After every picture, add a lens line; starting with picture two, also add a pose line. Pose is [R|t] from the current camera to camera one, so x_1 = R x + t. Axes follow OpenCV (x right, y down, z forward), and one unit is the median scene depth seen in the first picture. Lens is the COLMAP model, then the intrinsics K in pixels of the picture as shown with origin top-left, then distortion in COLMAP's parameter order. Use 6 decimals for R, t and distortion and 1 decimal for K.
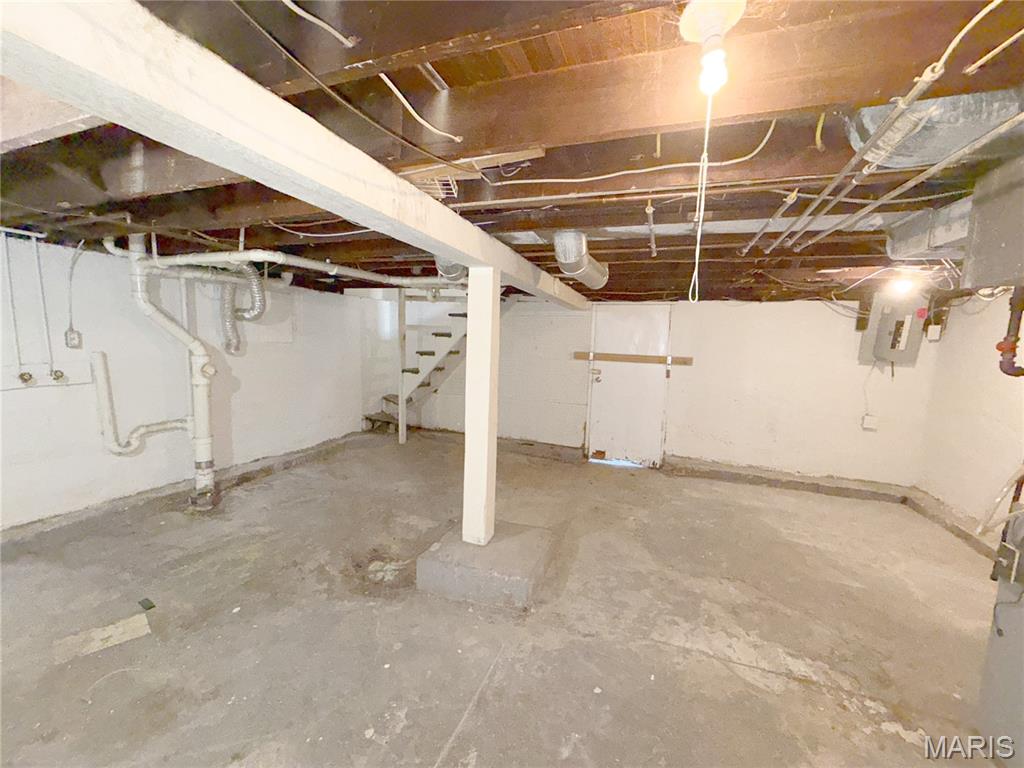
lens RADIAL K [[407.8, 0, 506.8], [0, 407.8, 382.7], [0, 0, 1]] dist [0.001744, -0.000073]
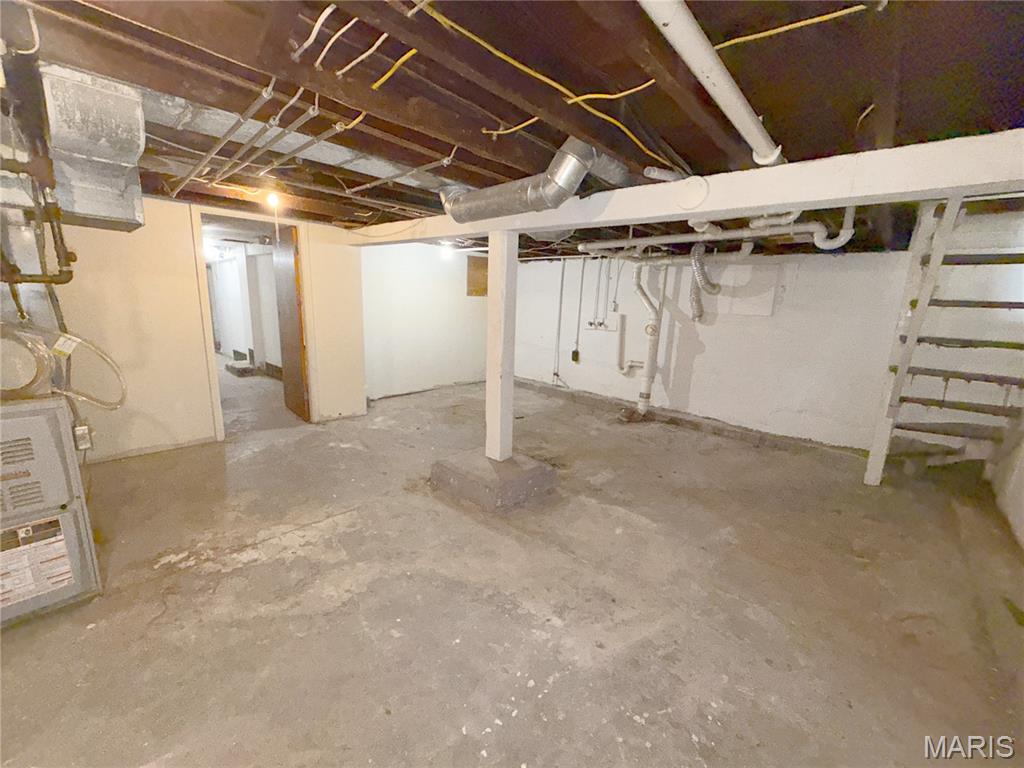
lens RADIAL K [[407.8, 0, 509.5], [0, 407.8, 388.2], [0, 0, 1]] dist [0.001744, -0.000073]
pose [[-0.362105, 0.152470, -0.919583, 0.988580], [-0.152393, 0.963575, 0.219772, -0.089113], [0.919596, 0.219718, -0.325679, 1.344705]]
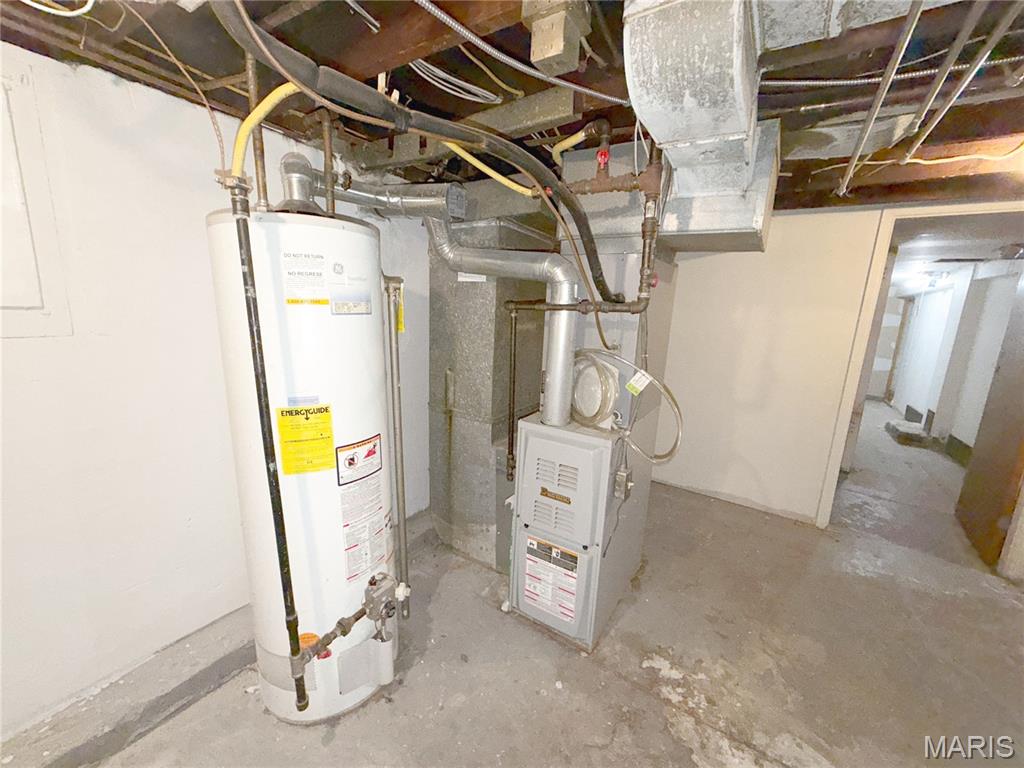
lens RADIAL K [[407.8, 0, 515.2], [0, 407.8, 382.8], [0, 0, 1]] dist [0.001744, -0.000073]
pose [[-0.975899, -0.118084, 0.183512, 0.708222], [-0.059612, 0.953217, 0.296352, -0.064385], [-0.209921, 0.278270, -0.937283, 1.058143]]
